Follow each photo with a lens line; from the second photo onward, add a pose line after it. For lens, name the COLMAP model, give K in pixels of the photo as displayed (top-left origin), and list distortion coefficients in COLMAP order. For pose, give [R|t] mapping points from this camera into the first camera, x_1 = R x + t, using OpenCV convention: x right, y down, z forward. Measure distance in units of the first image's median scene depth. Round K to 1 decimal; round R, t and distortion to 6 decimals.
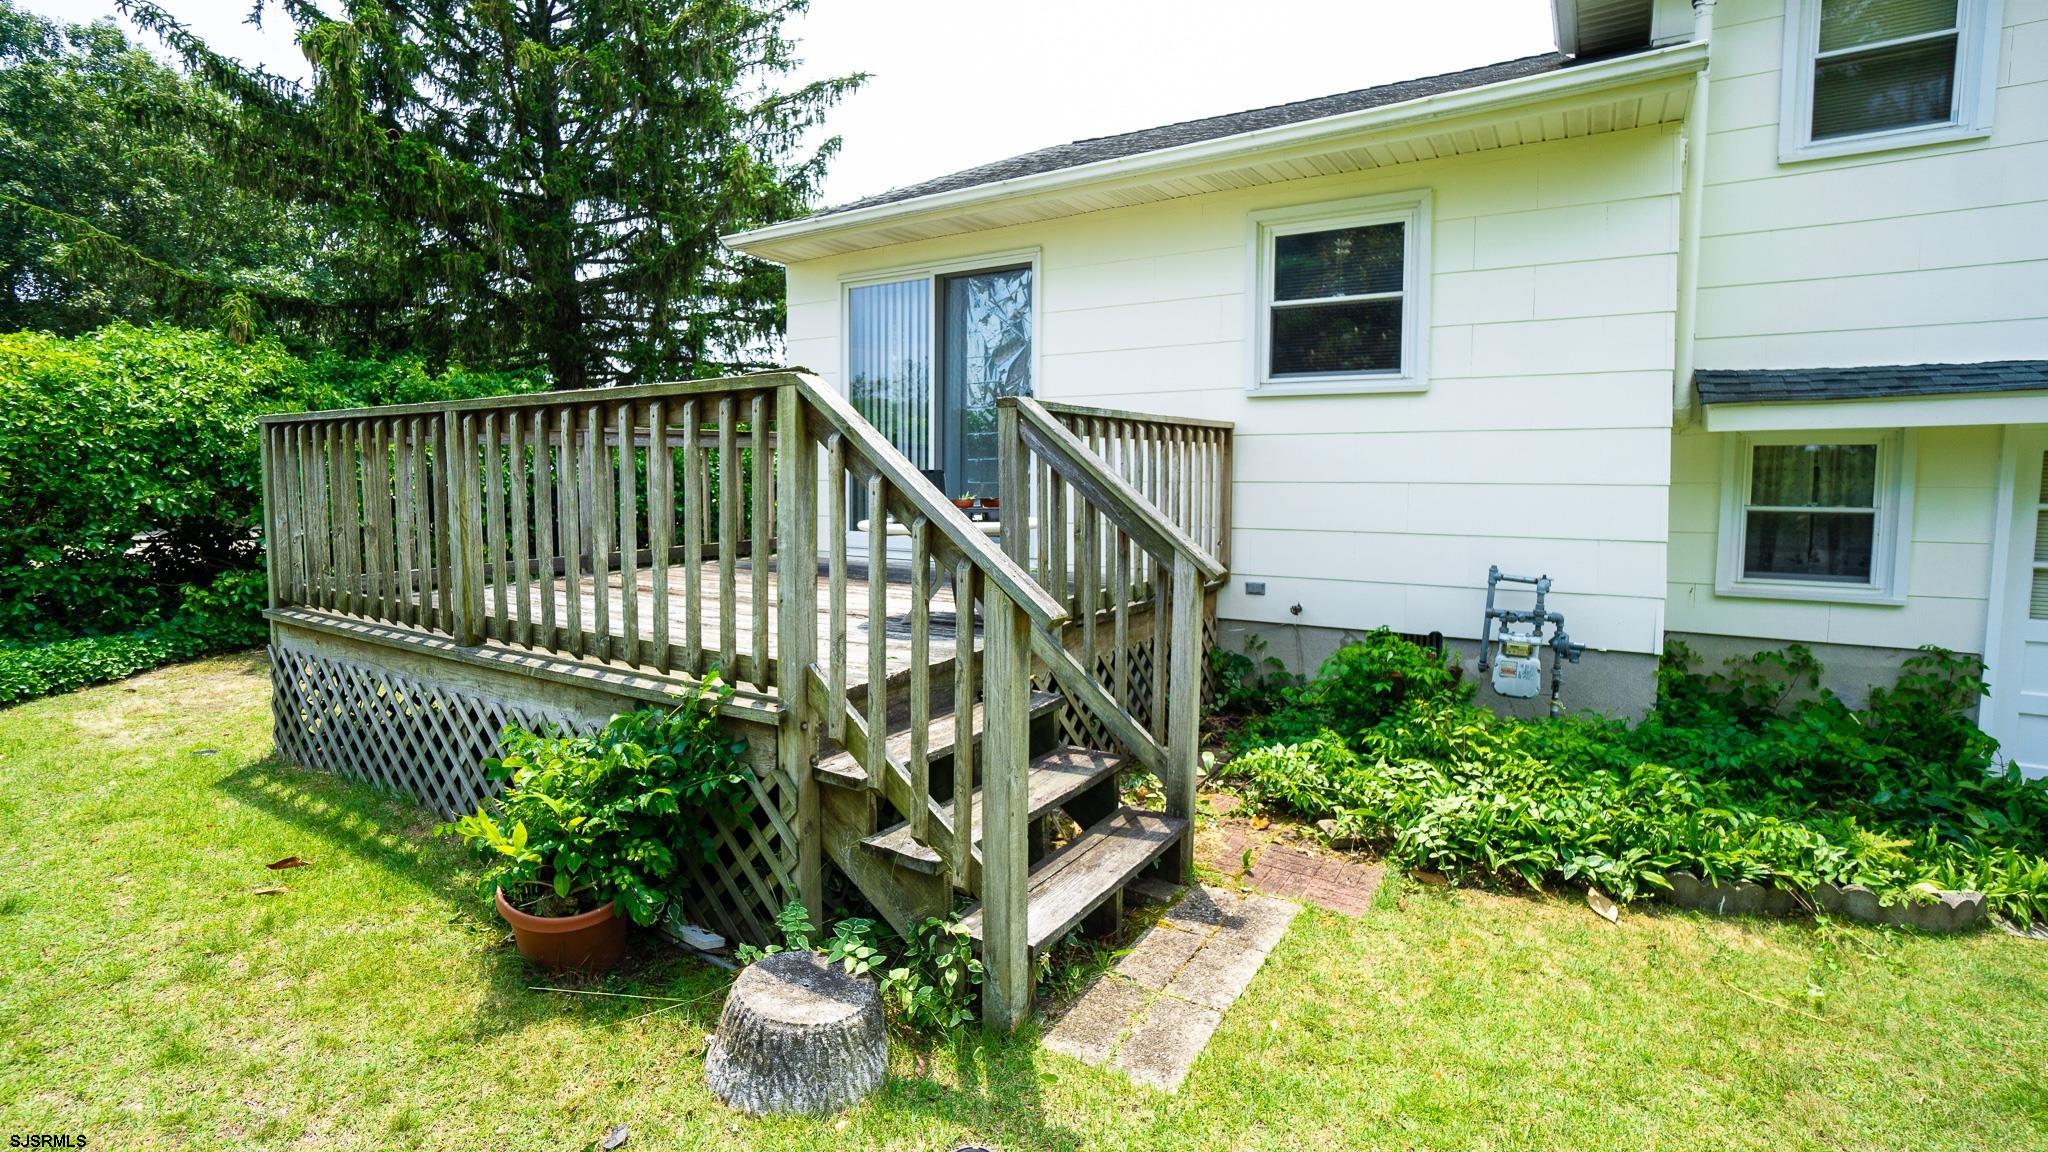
lens RADIAL K [[948.8, 0, 1019.4], [0, 948.8, 549.0], [0, 0, 1]] dist [-0.063856, 0.024715]
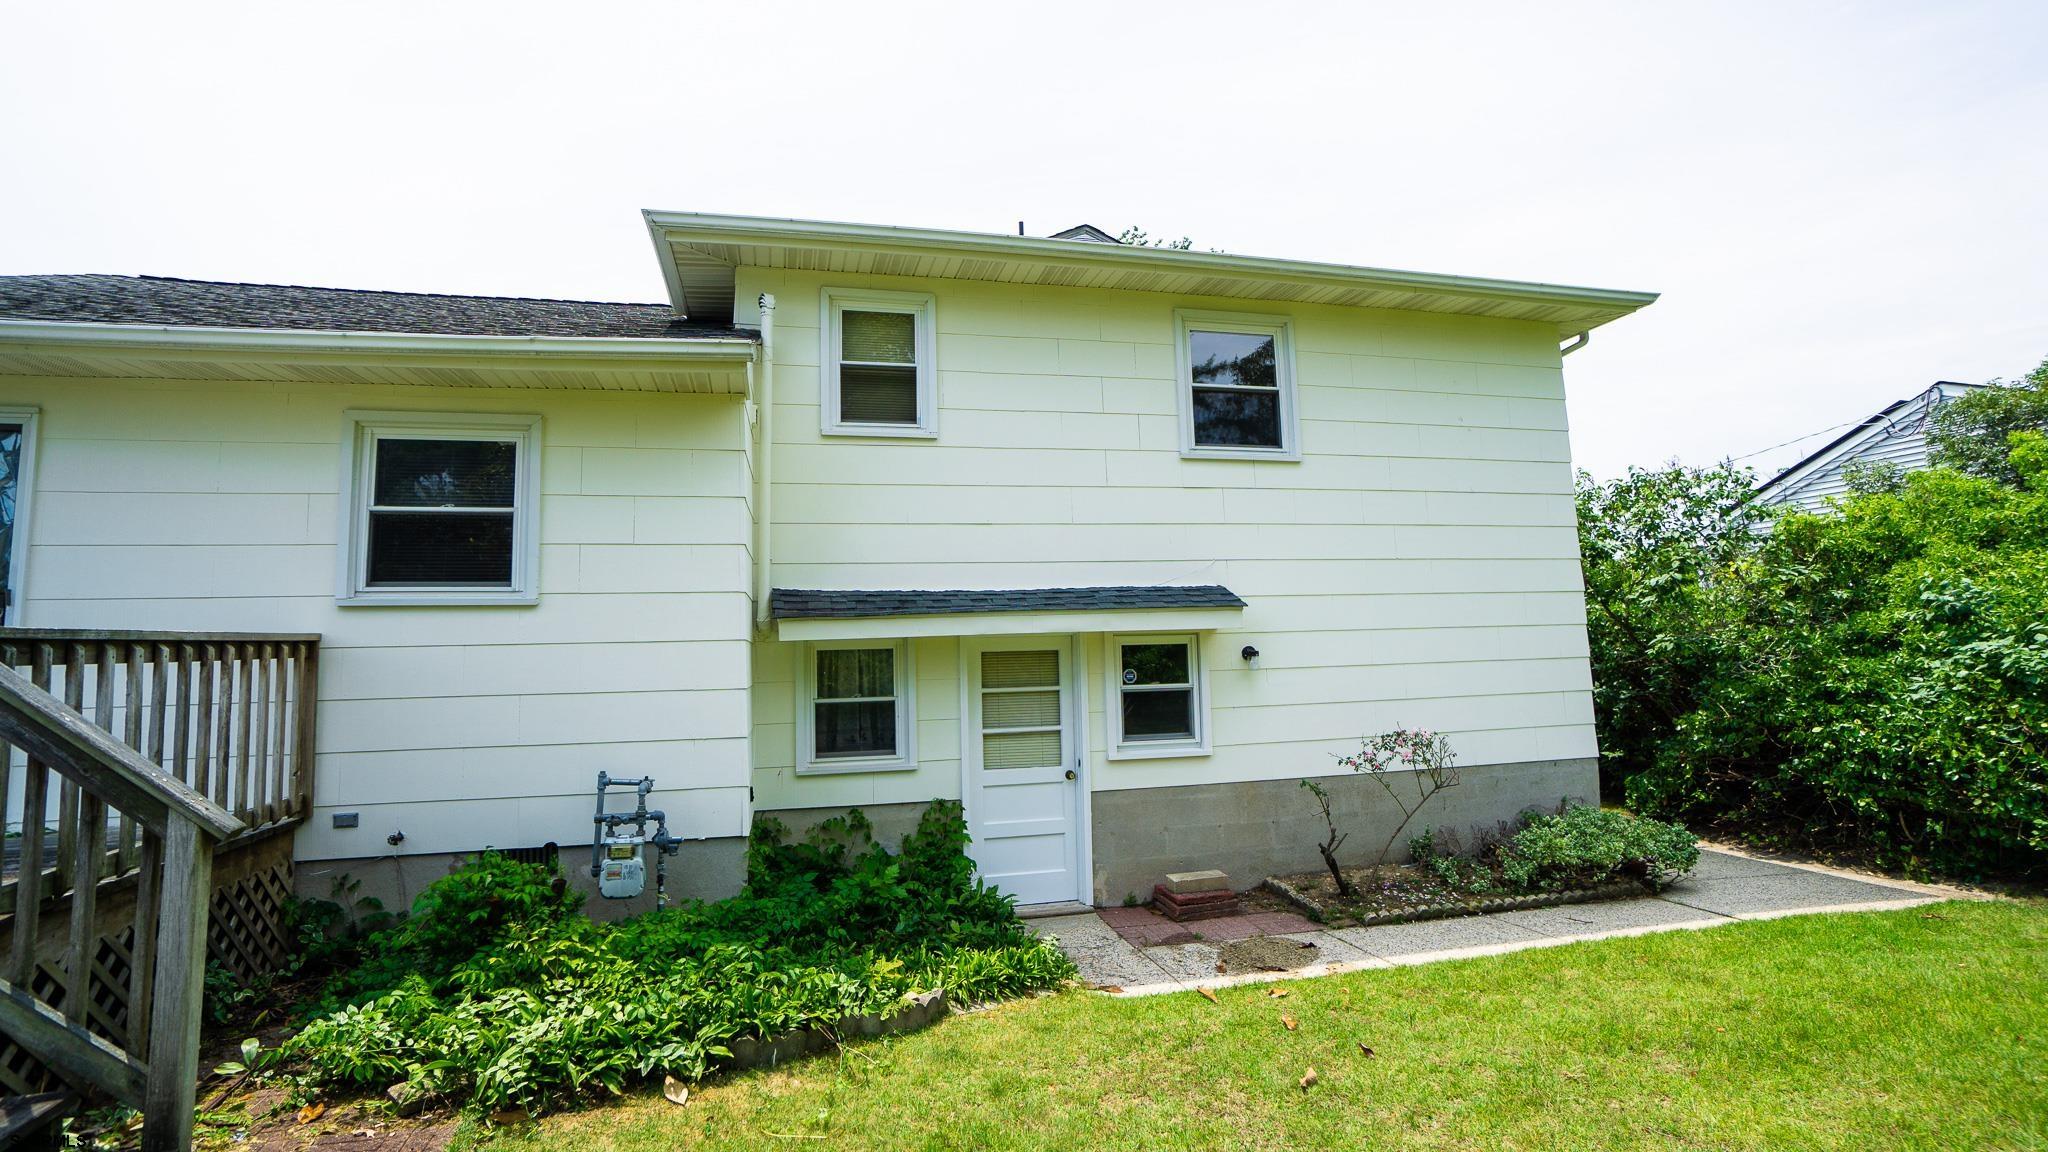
lens RADIAL K [[948.8, 0, 1019.4], [0, 948.8, 549.0], [0, 0, 1]] dist [-0.063856, 0.024715]
pose [[0.695489, 0.054421, 0.716472, 0.083794], [0.082841, 0.984405, -0.155188, -0.032979], [-0.713745, 0.167285, 0.680135, -0.114677]]
